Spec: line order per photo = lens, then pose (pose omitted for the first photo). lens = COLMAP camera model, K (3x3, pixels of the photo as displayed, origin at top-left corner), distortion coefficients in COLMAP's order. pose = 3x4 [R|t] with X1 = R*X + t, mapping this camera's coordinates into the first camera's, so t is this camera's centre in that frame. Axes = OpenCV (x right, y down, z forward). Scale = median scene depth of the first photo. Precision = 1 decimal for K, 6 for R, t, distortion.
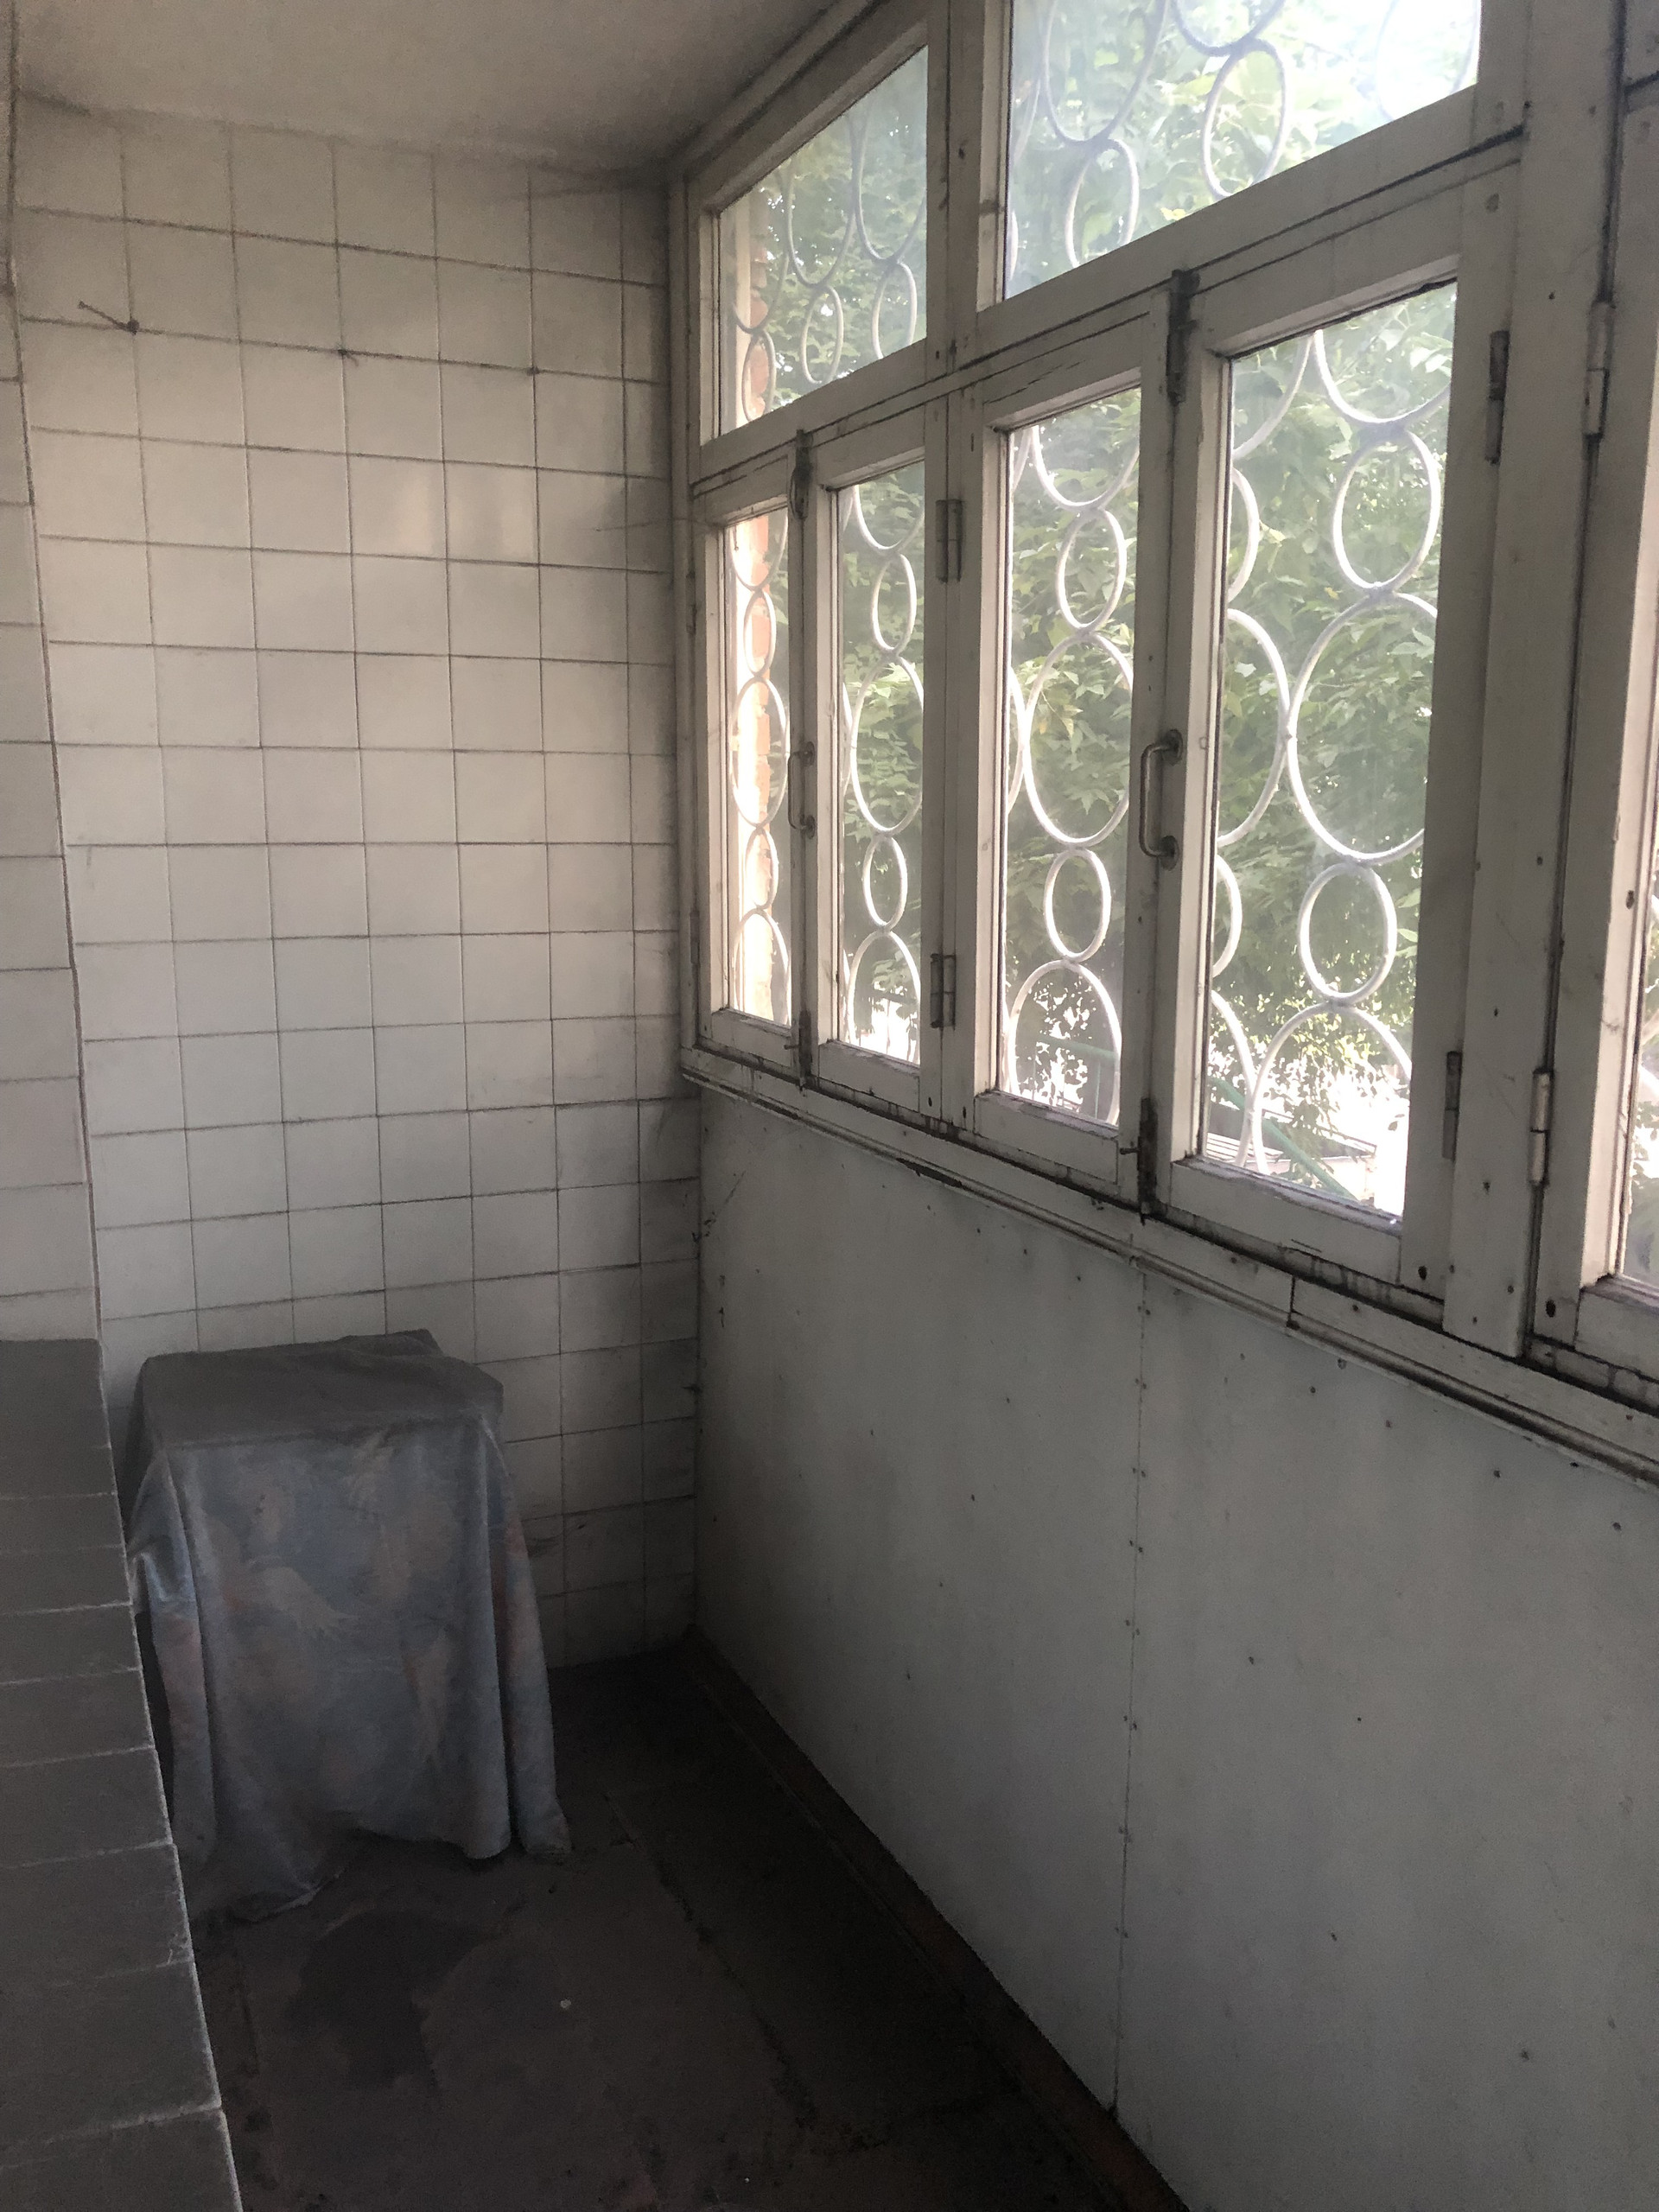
lens RADIAL K [[1792.9, 0, 829.5], [0, 1792.9, 1106.0], [0, 0, 1]] dist [0.037871, -0.001704]
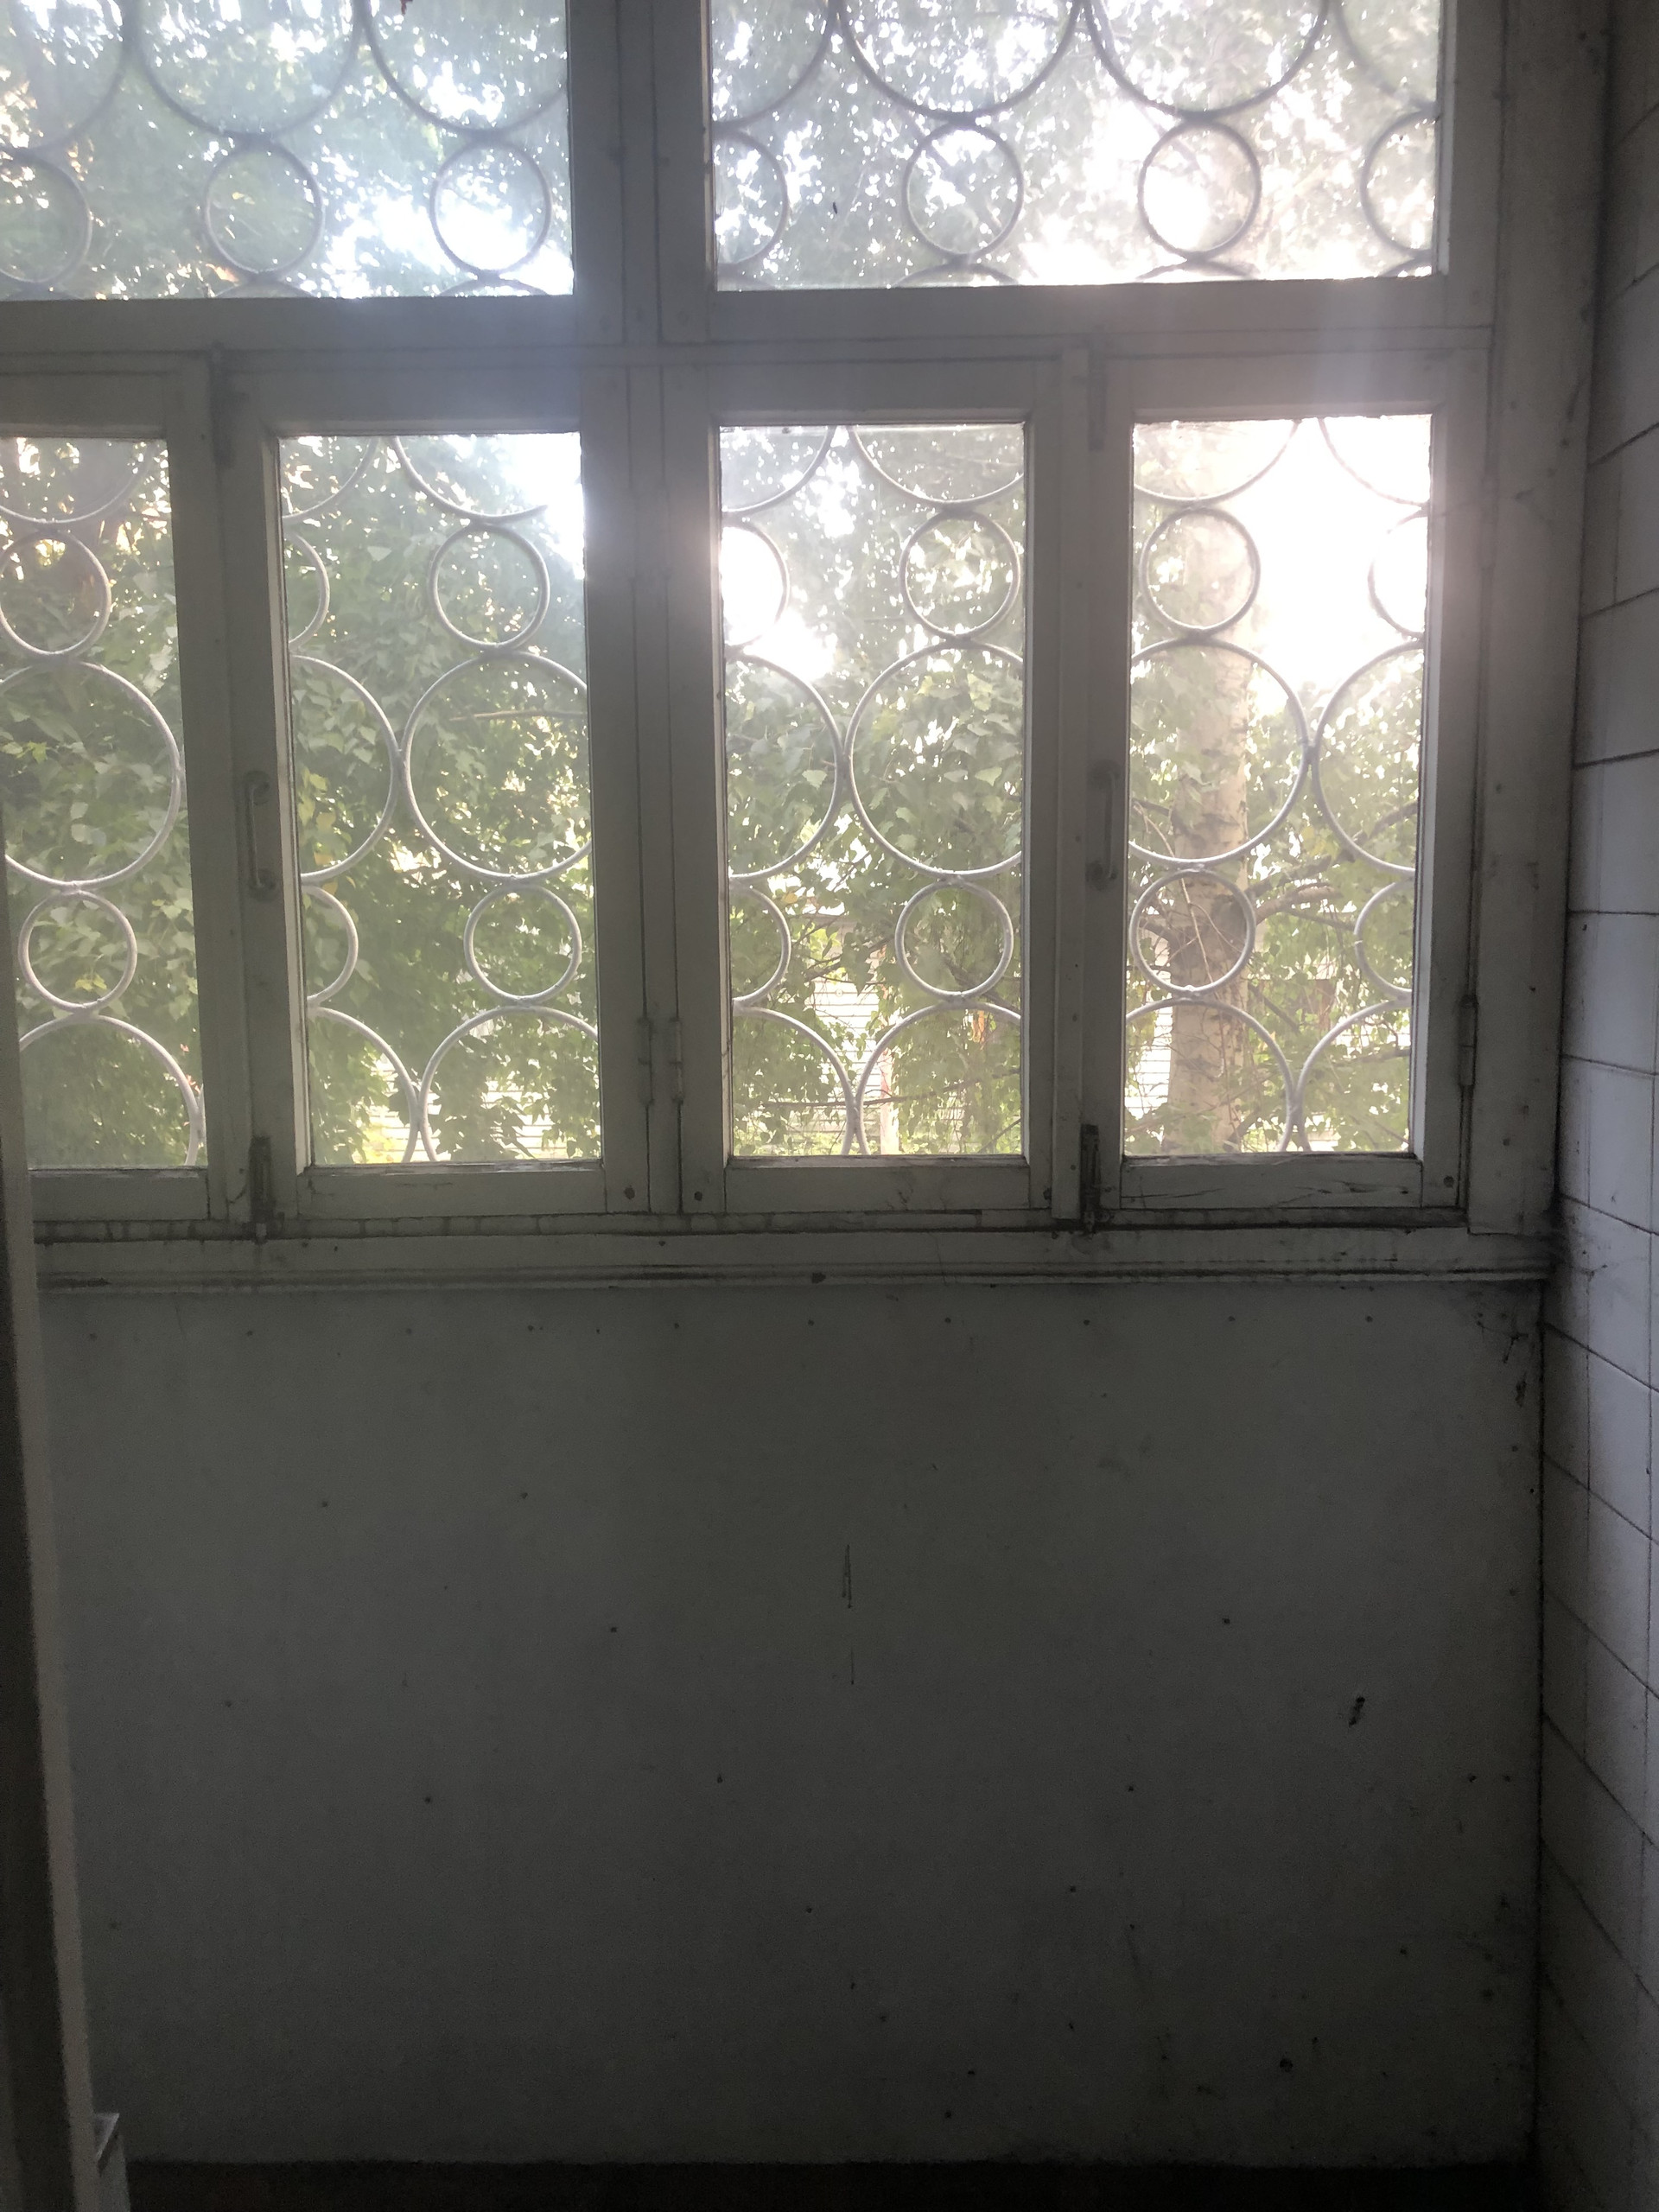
lens RADIAL K [[1792.9, 0, 829.5], [0, 1792.9, 1106.0], [0, 0, 1]] dist [0.037871, -0.001704]
pose [[0.408743, -0.121234, 0.904561, -0.799026], [0.167632, 0.984248, 0.056166, -0.090100], [-0.897122, 0.128676, 0.422628, 0.690139]]
